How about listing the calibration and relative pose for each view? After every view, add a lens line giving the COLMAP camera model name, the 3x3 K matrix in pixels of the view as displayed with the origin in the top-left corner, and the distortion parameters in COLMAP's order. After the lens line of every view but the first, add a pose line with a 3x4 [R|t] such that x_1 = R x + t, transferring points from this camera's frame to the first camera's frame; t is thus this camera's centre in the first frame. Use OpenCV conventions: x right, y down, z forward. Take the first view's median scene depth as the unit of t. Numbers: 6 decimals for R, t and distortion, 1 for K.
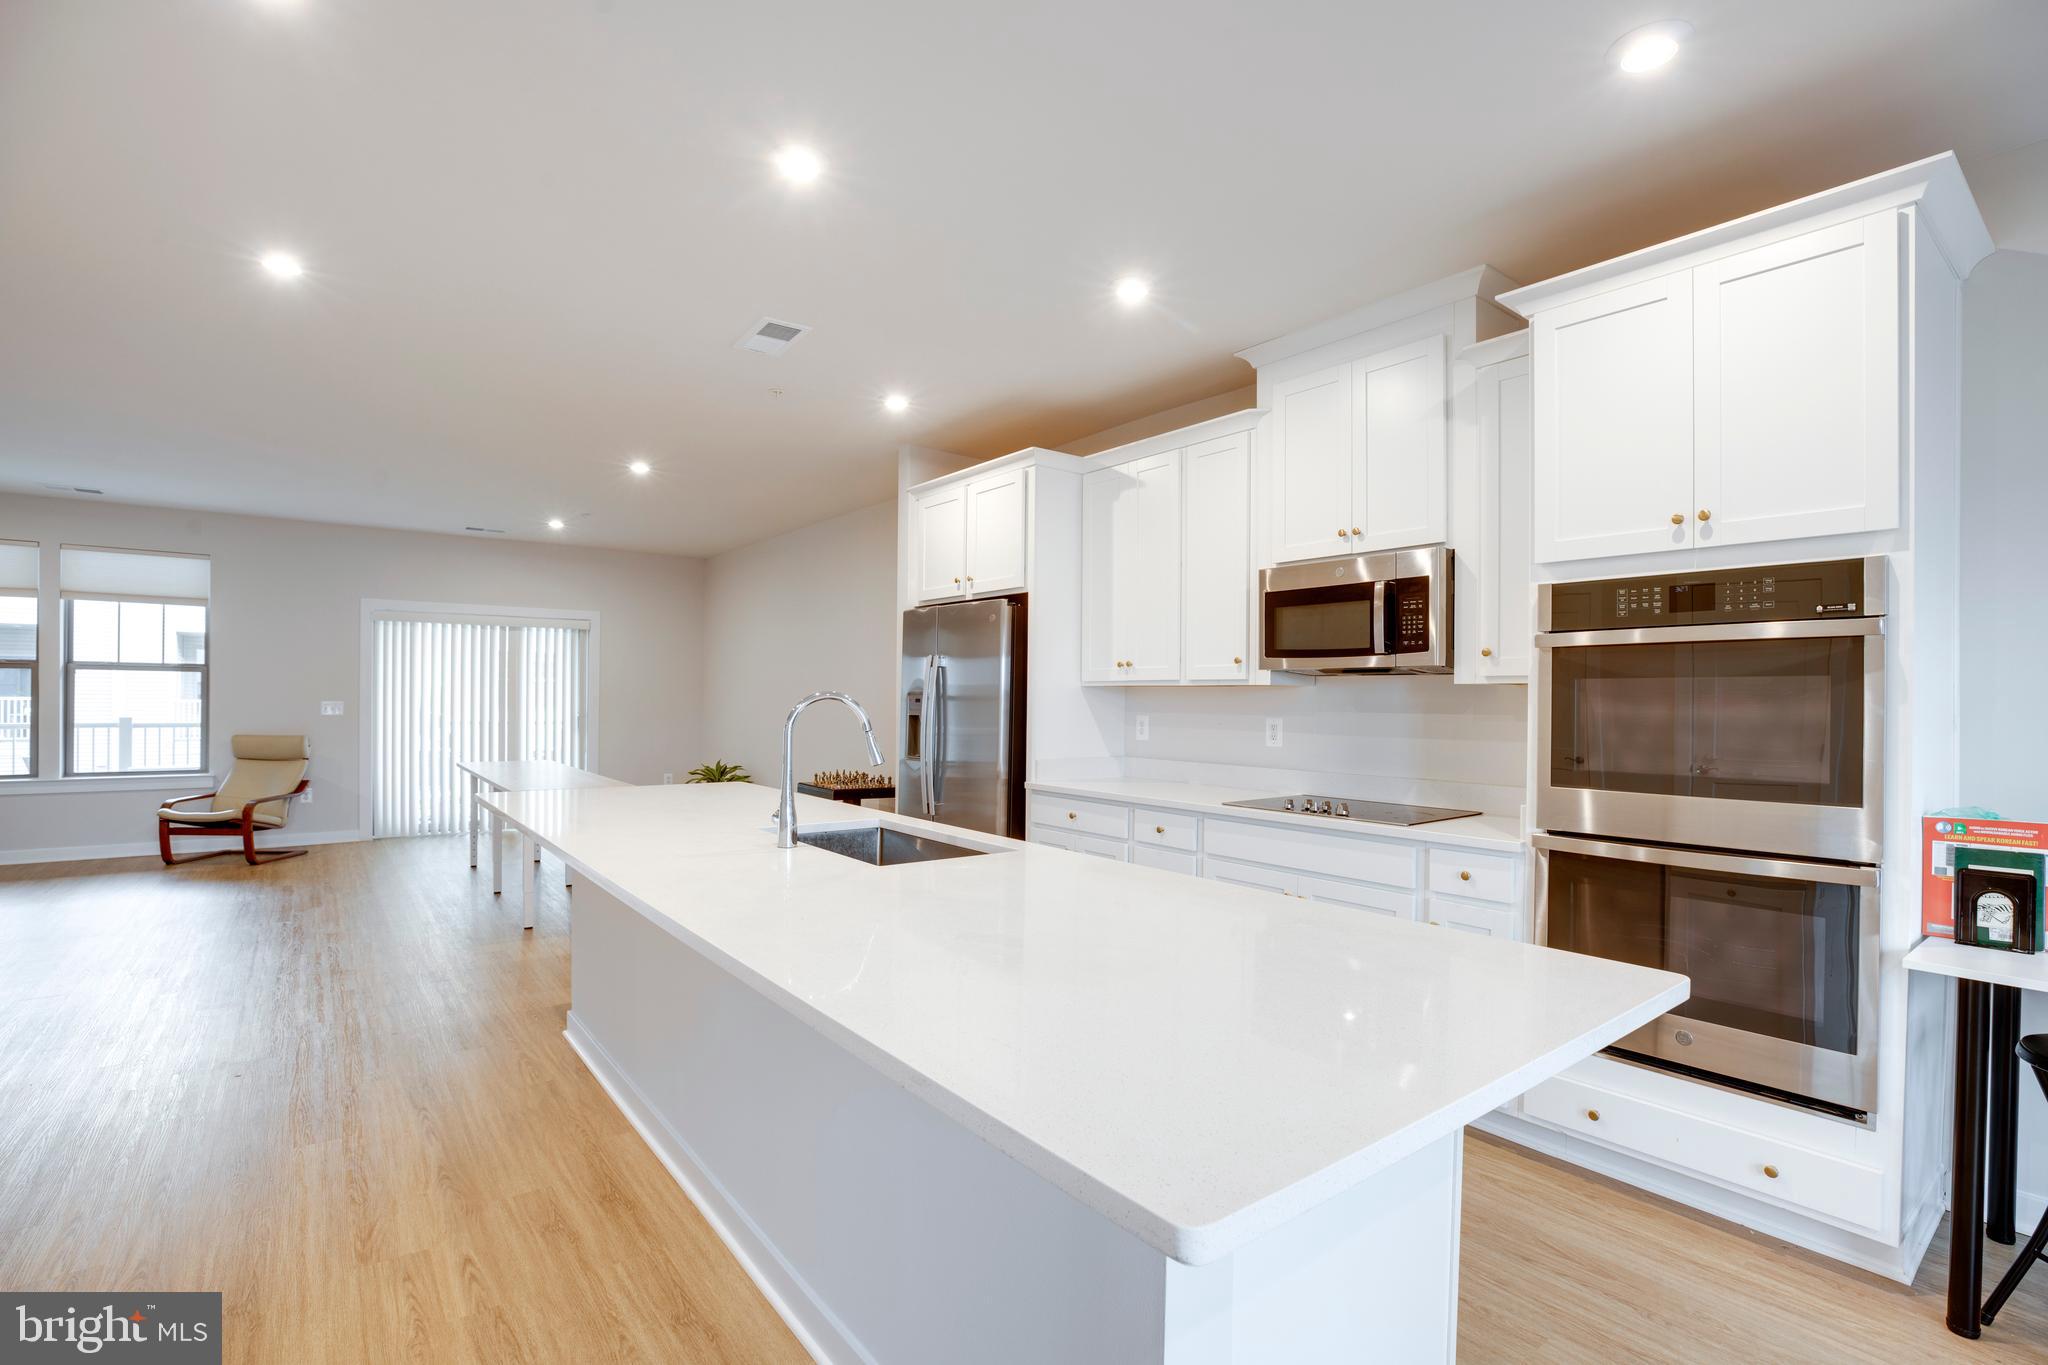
lens RADIAL K [[942.6, 0, 1023.2], [0, 942.6, 704.2], [0, 0, 1]] dist [-0.046976, 0.013615]
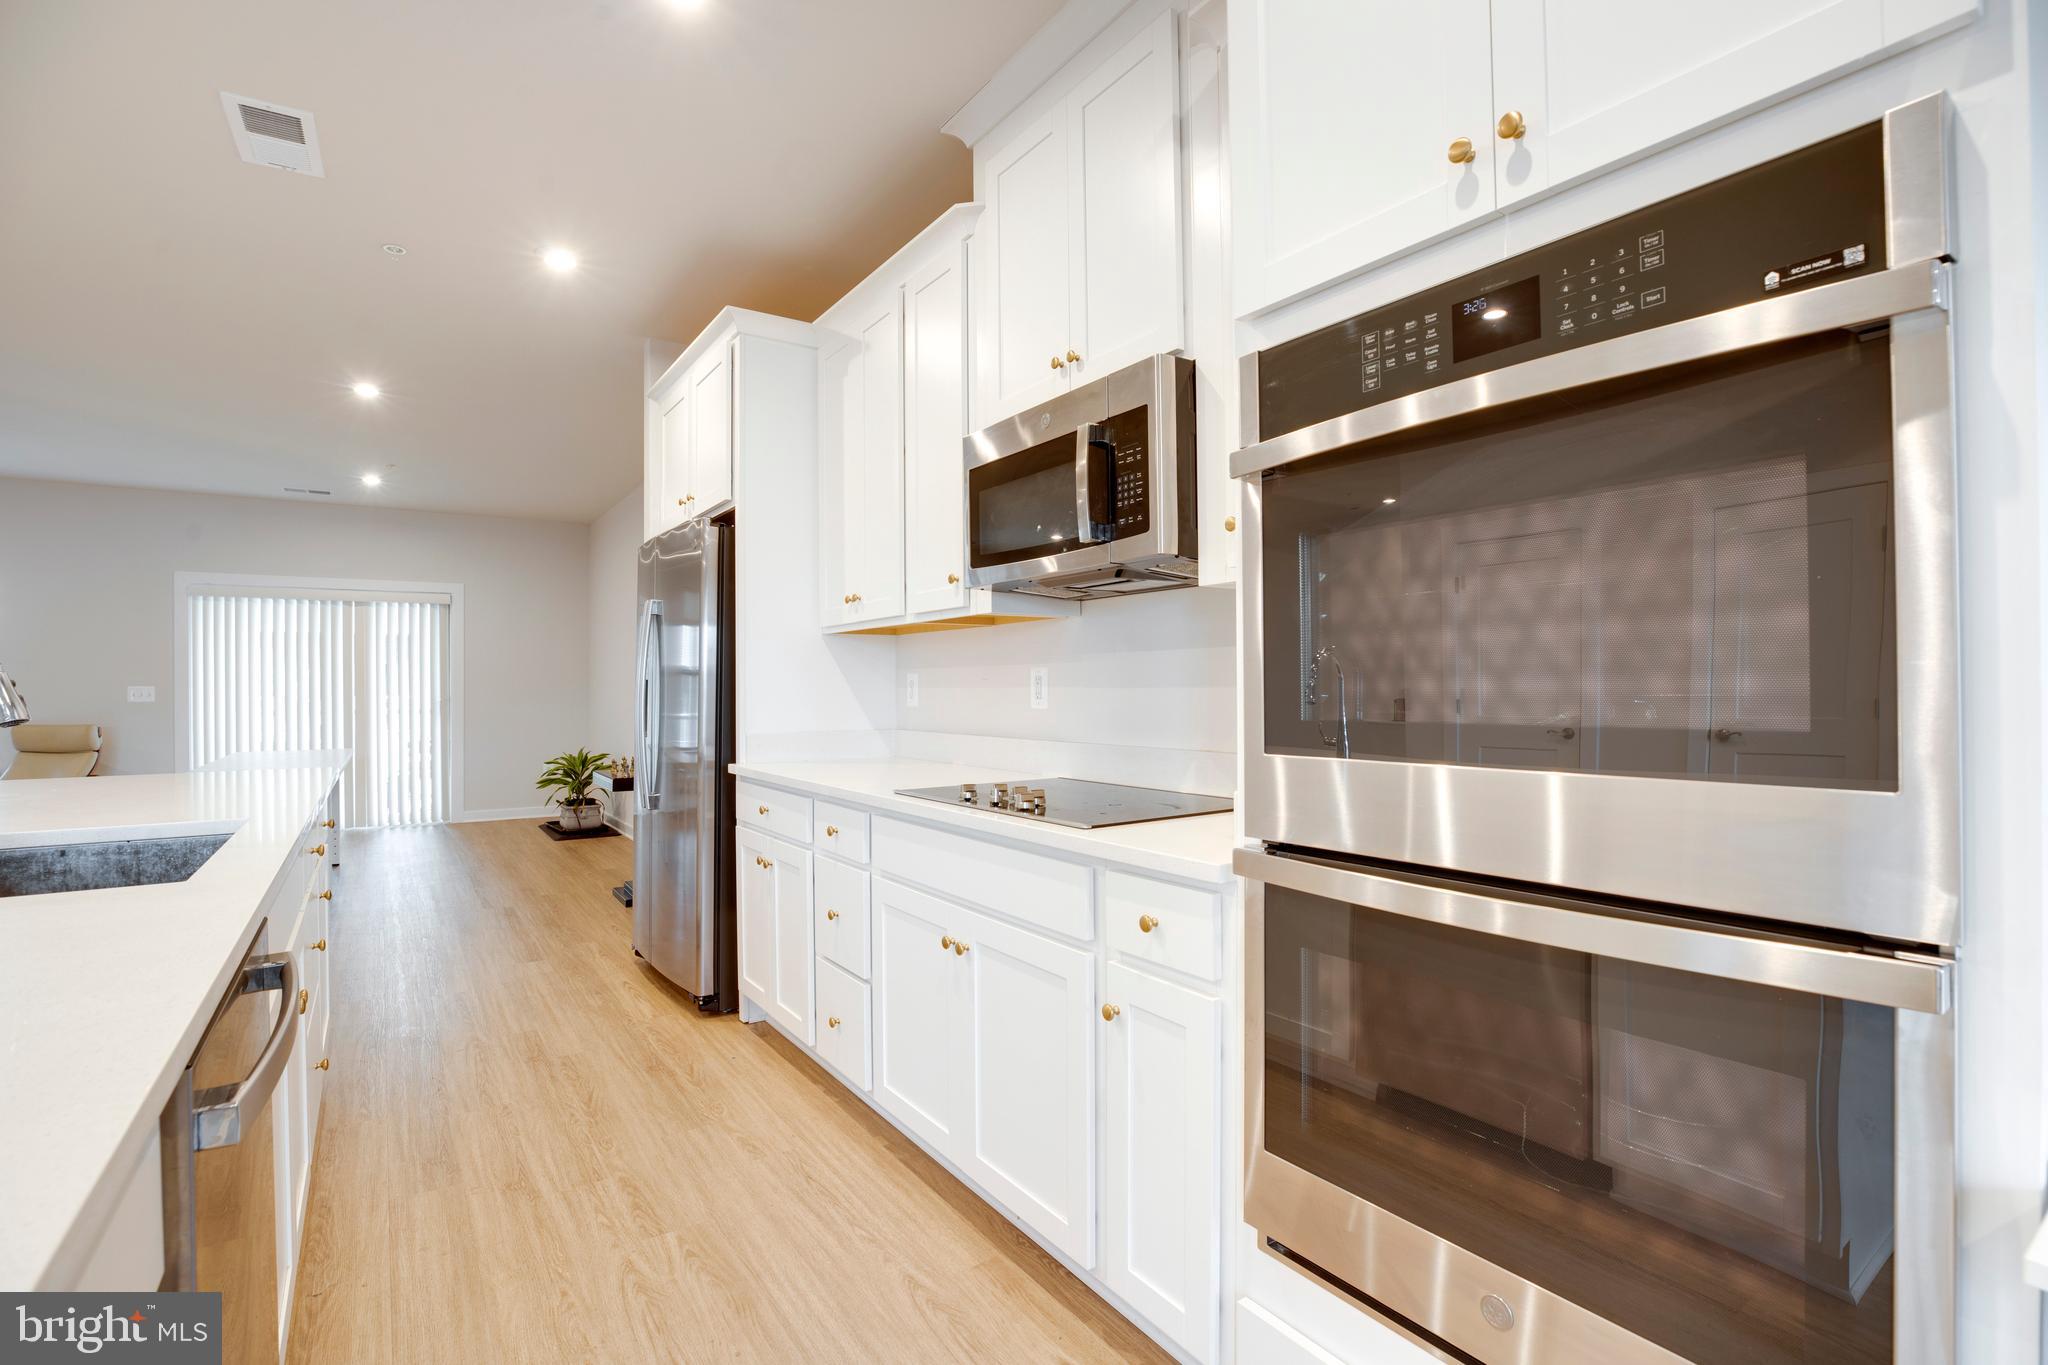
lens RADIAL K [[946.2, 0, 1024.4], [0, 946.2, 686.4], [0, 0, 1]] dist [-0.045047, 0.011670]
pose [[0.998460, -0.017793, -0.052537, 0.331407], [0.017455, 0.999824, -0.006882, 0.037964], [0.052650, 0.005954, 0.998595, 0.346325]]
